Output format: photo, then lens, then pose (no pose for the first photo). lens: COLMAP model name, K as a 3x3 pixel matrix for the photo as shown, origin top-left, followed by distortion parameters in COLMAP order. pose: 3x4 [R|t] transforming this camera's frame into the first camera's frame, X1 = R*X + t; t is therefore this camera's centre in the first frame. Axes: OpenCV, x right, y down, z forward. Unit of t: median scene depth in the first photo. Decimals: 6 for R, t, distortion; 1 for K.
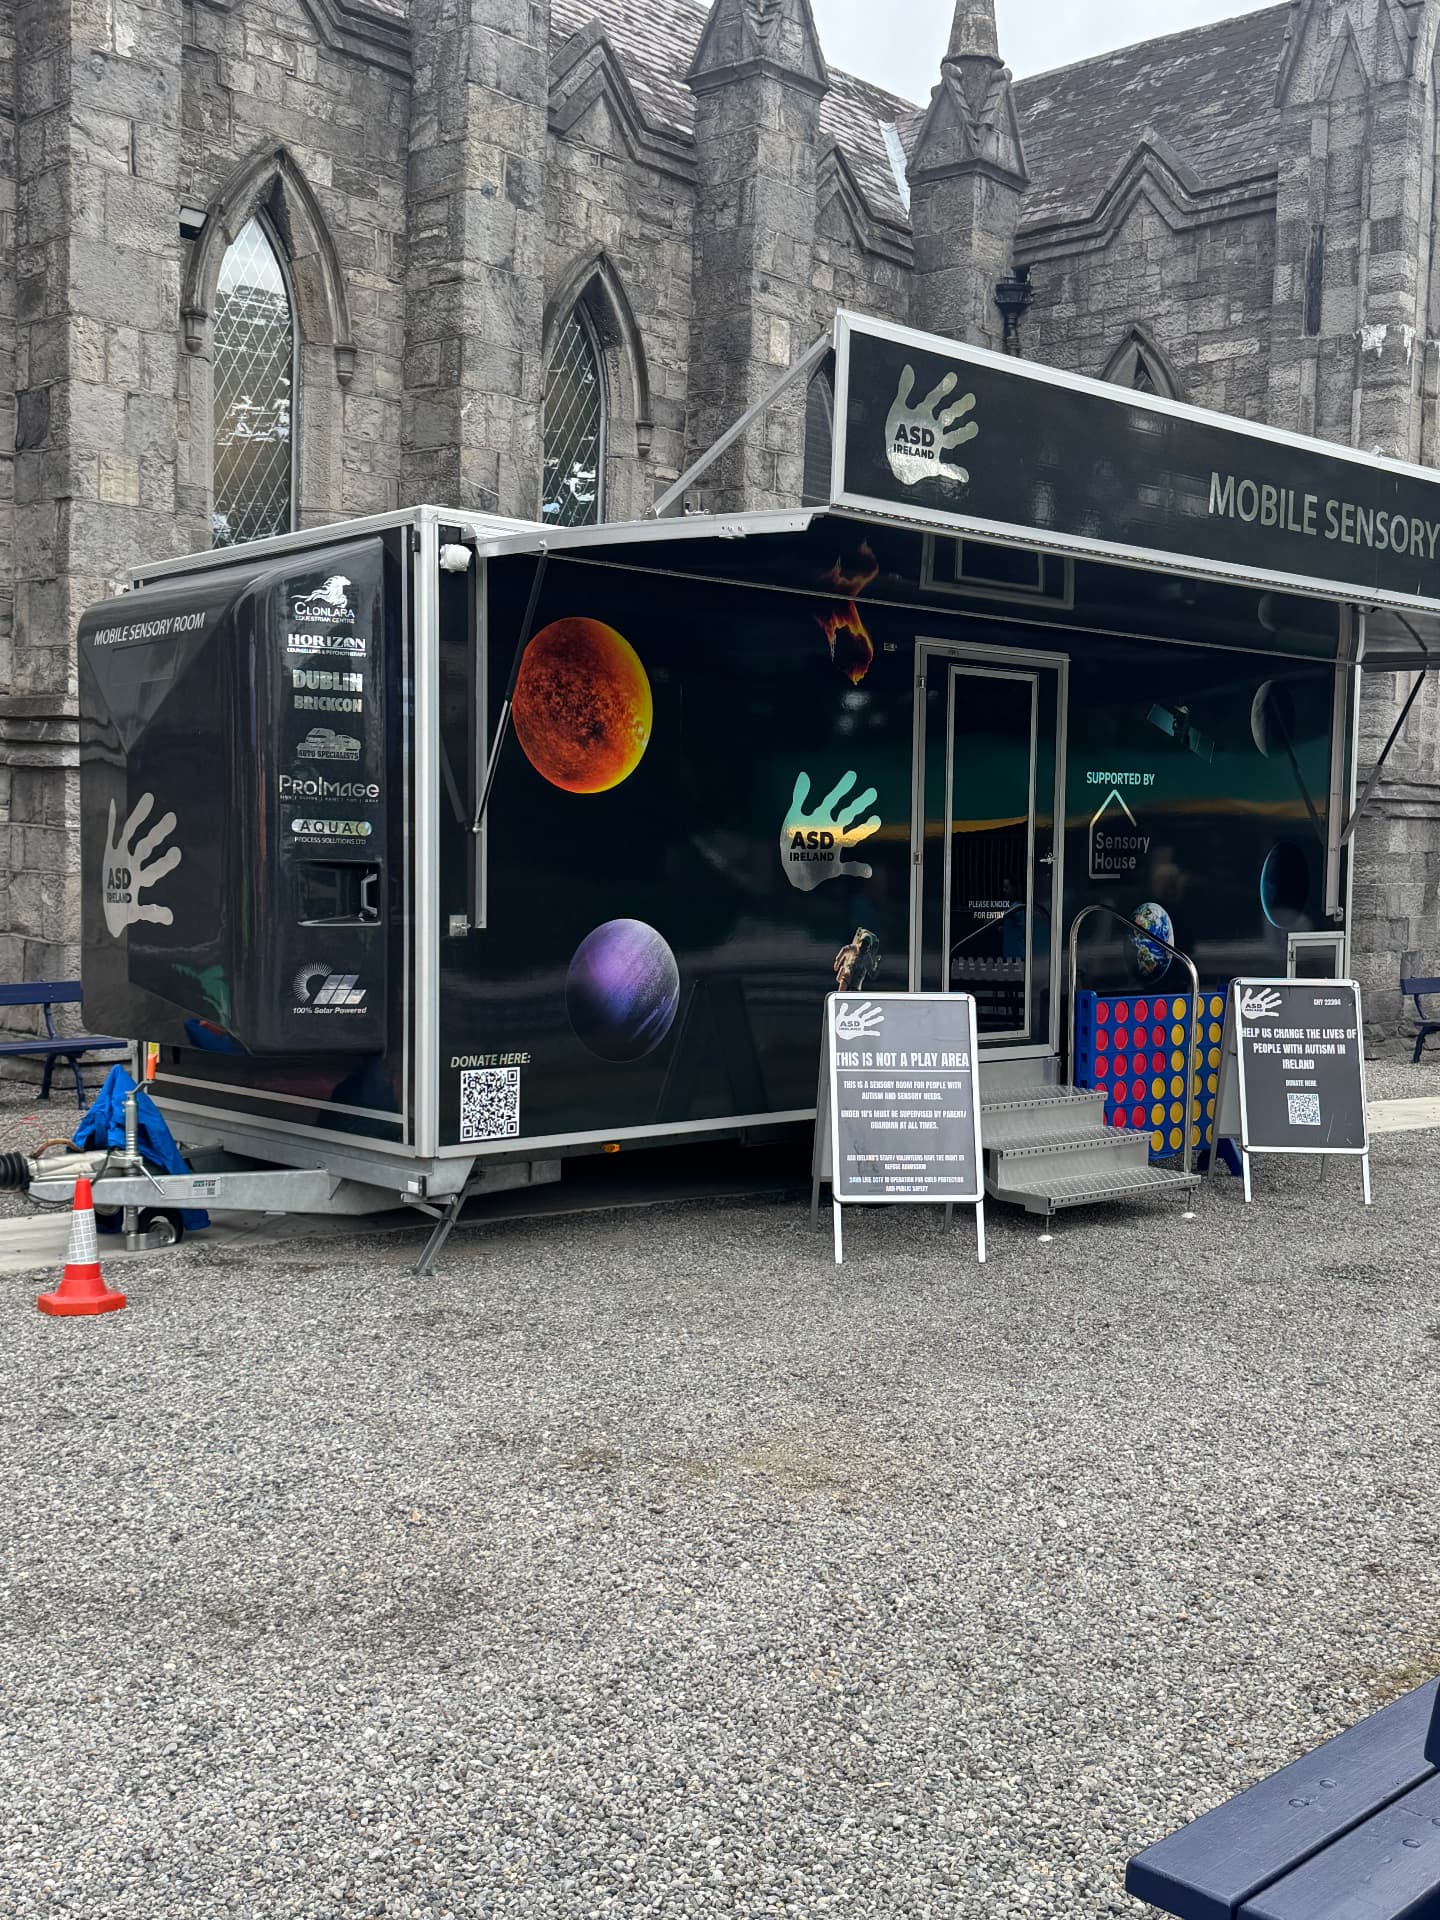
lens RADIAL K [[2047.5, 0, 713.8], [0, 2047.5, 980.4], [0, 0, 1]] dist [0.055422, 0.000000]
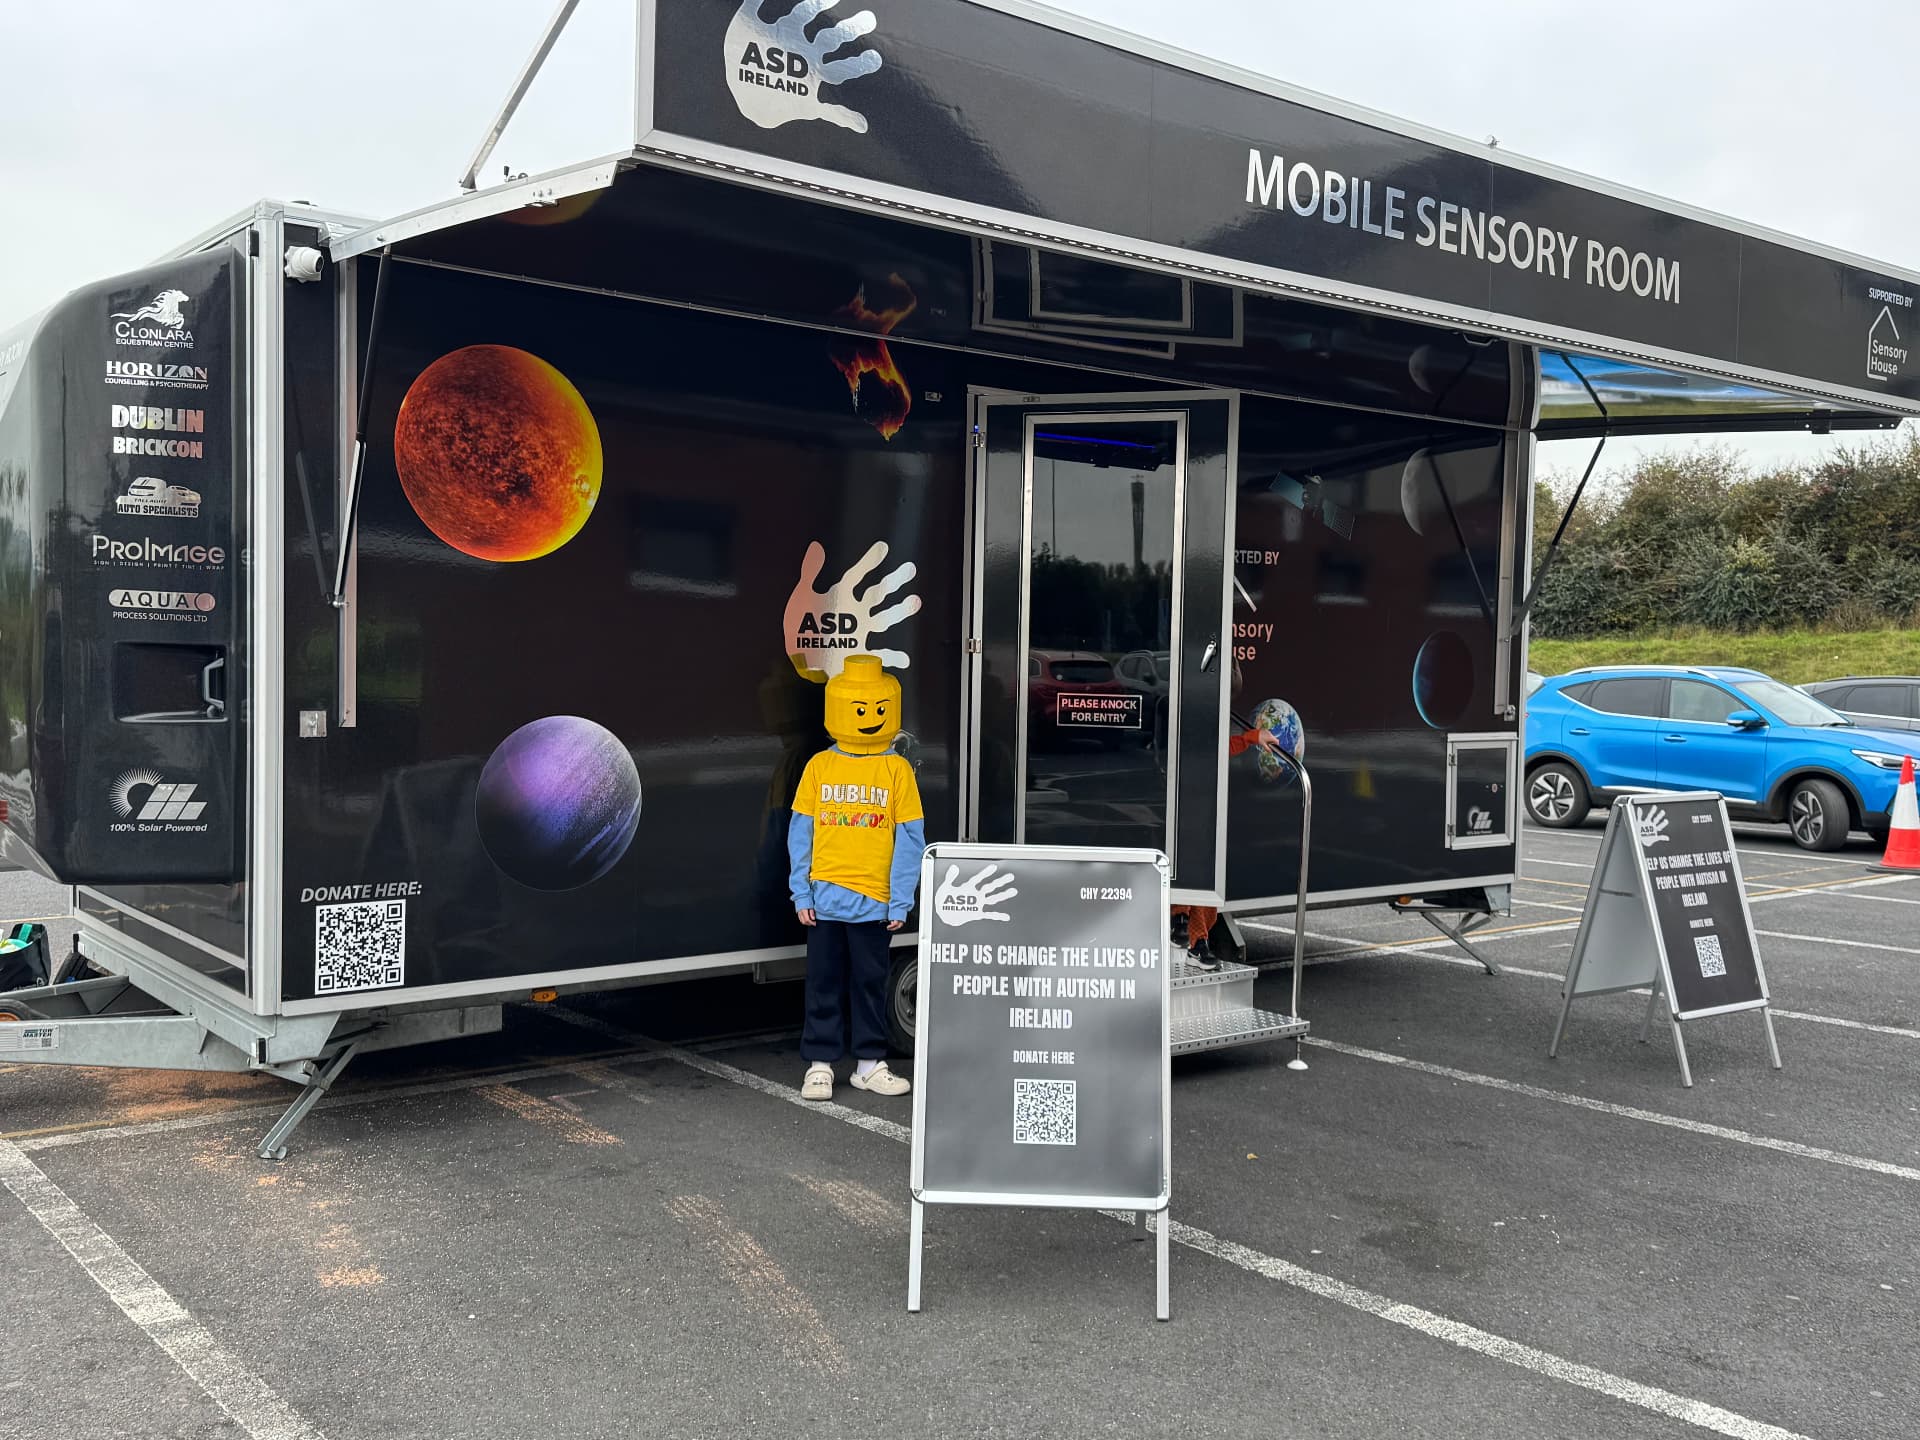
lens RADIAL K [[1810.1, 0, 963.4], [0, 1810.1, 712.1], [0, 0, 1]] dist [0.048197, 0.000000]
pose [[0.998357, 0.007533, -0.056797, 0.165367], [-0.009004, 0.999629, -0.025699, -0.014998], [0.056583, 0.026168, 0.998055, 0.298548]]
